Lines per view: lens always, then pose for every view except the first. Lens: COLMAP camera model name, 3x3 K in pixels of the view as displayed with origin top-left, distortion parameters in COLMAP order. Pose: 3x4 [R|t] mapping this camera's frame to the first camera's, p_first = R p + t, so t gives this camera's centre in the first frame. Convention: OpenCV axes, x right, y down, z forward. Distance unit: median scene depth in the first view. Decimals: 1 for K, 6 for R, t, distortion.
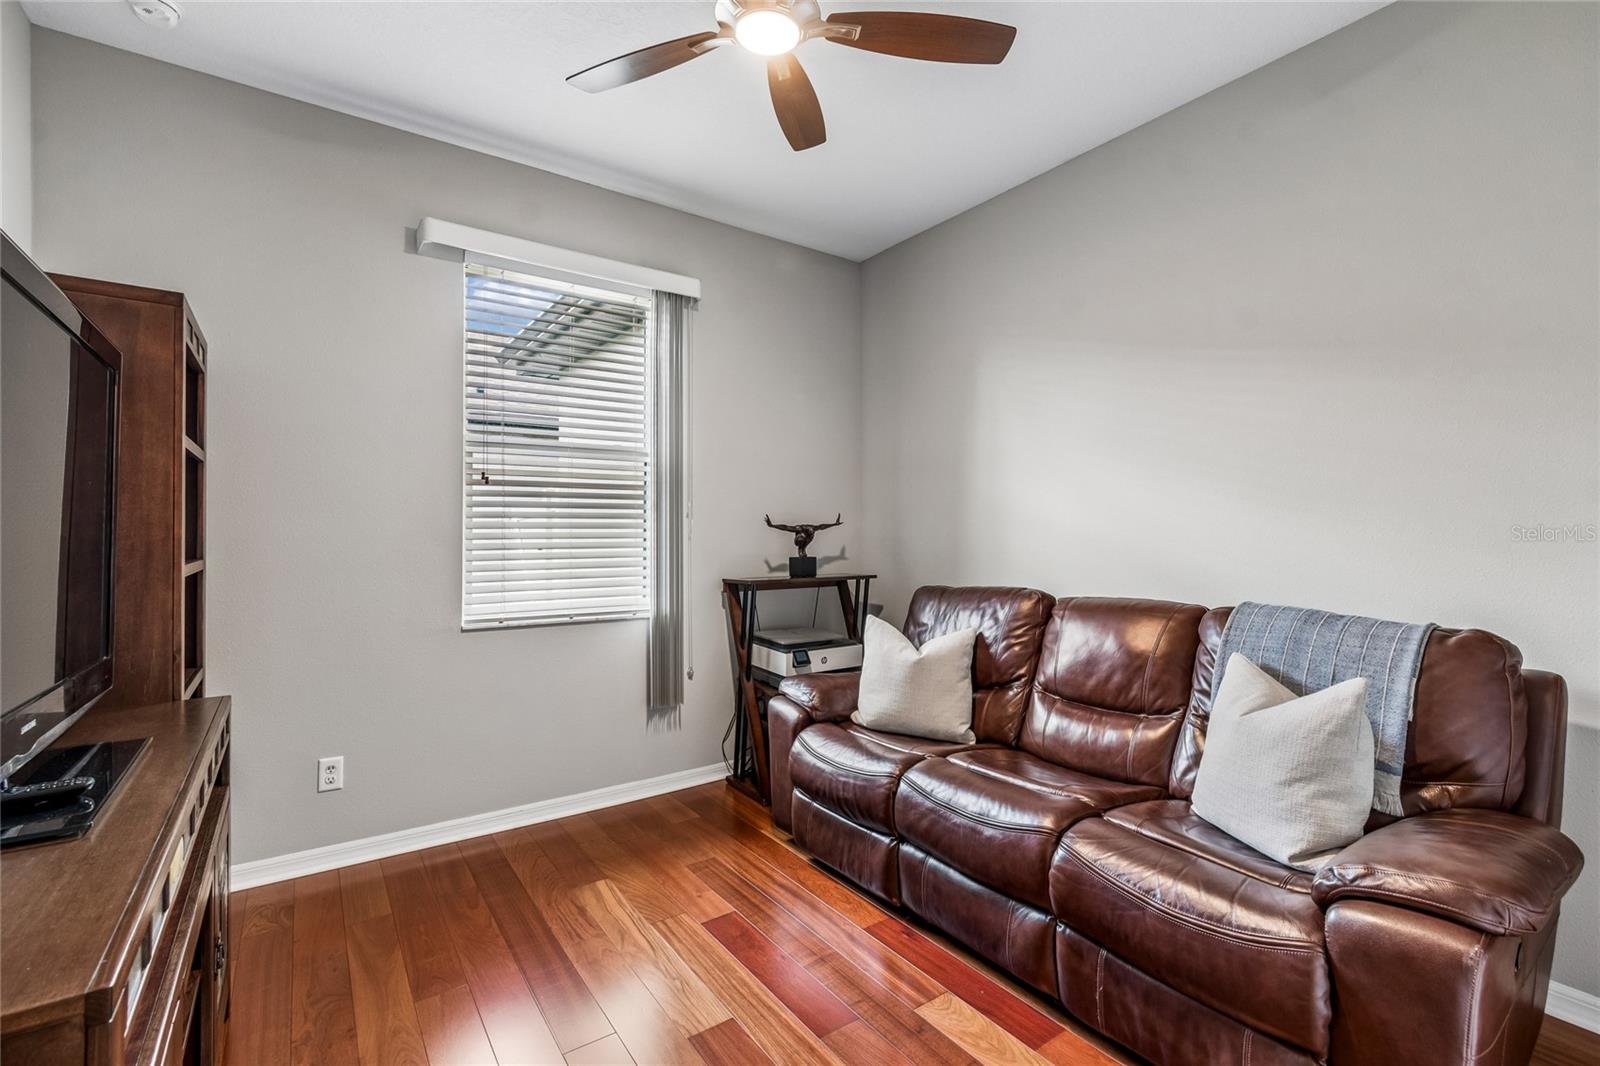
lens RADIAL K [[706.4, 0, 800.0], [0, 706.4, 533.0], [0, 0, 1]] dist [0.001725, 0.000040]
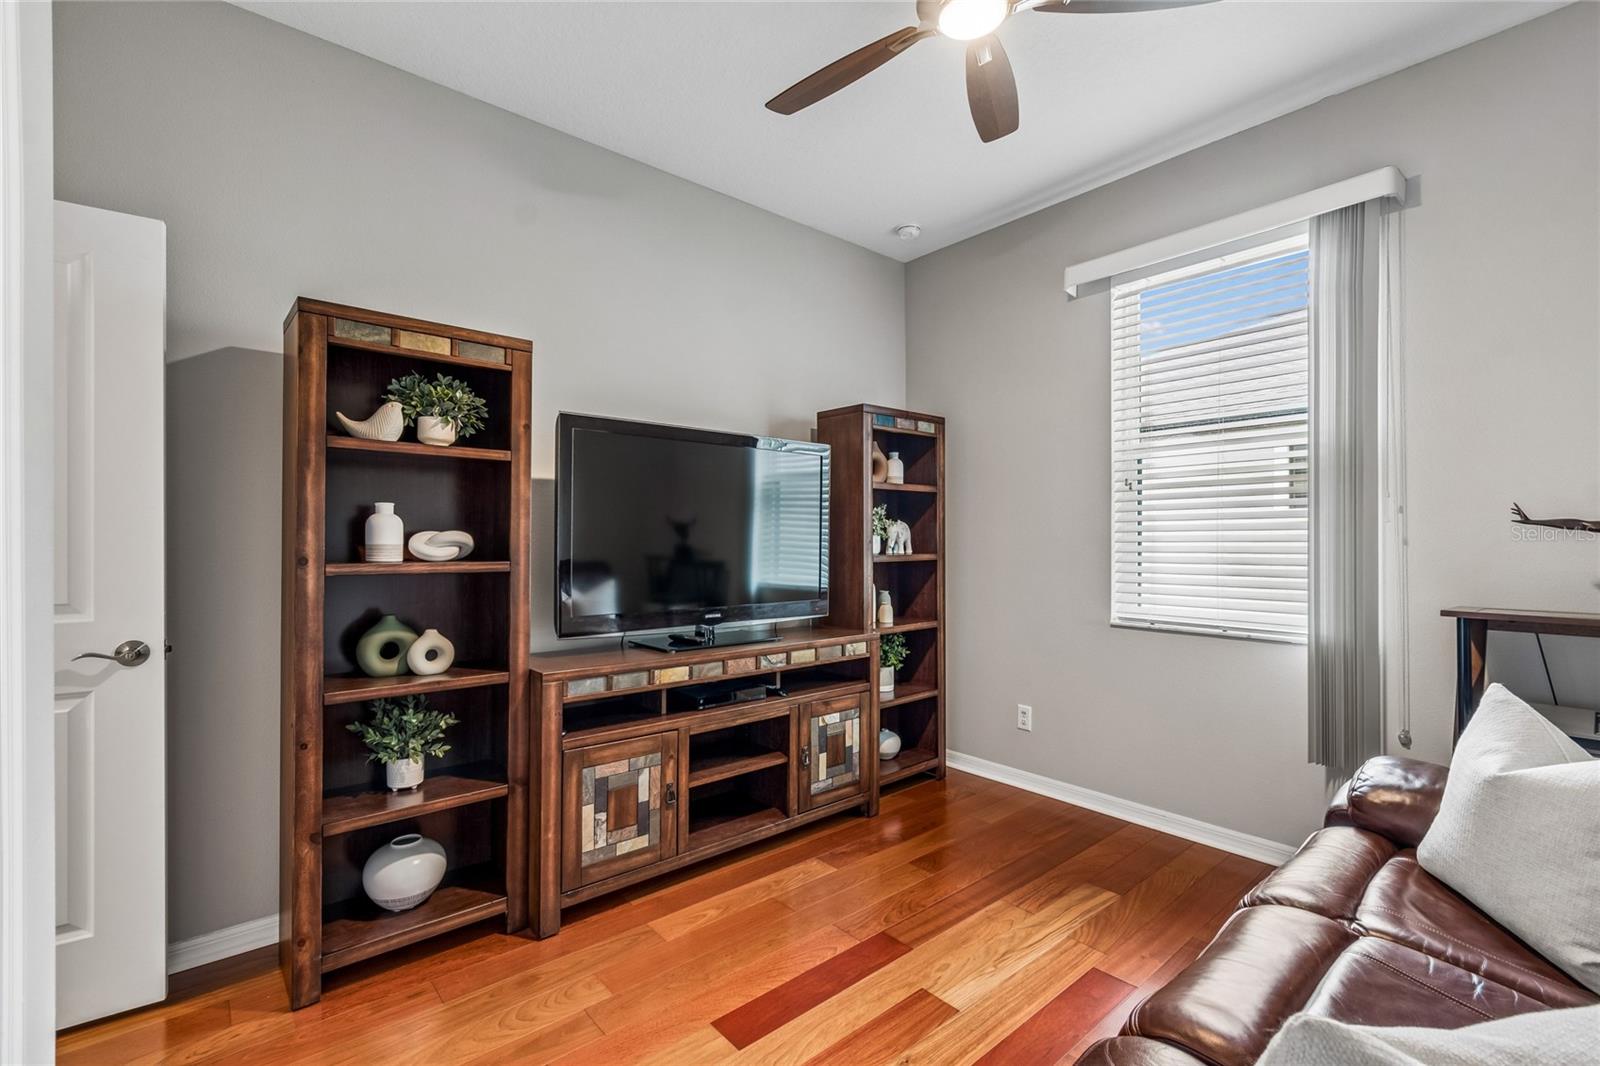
lens RADIAL K [[706.4, 0, 800.0], [0, 706.4, 533.0], [0, 0, 1]] dist [0.001725, 0.000040]
pose [[0.074932, -0.005272, -0.997175, 0.579651], [0.013994, 0.999893, -0.004235, -0.008661], [0.997090, -0.013637, 0.074998, 0.433618]]
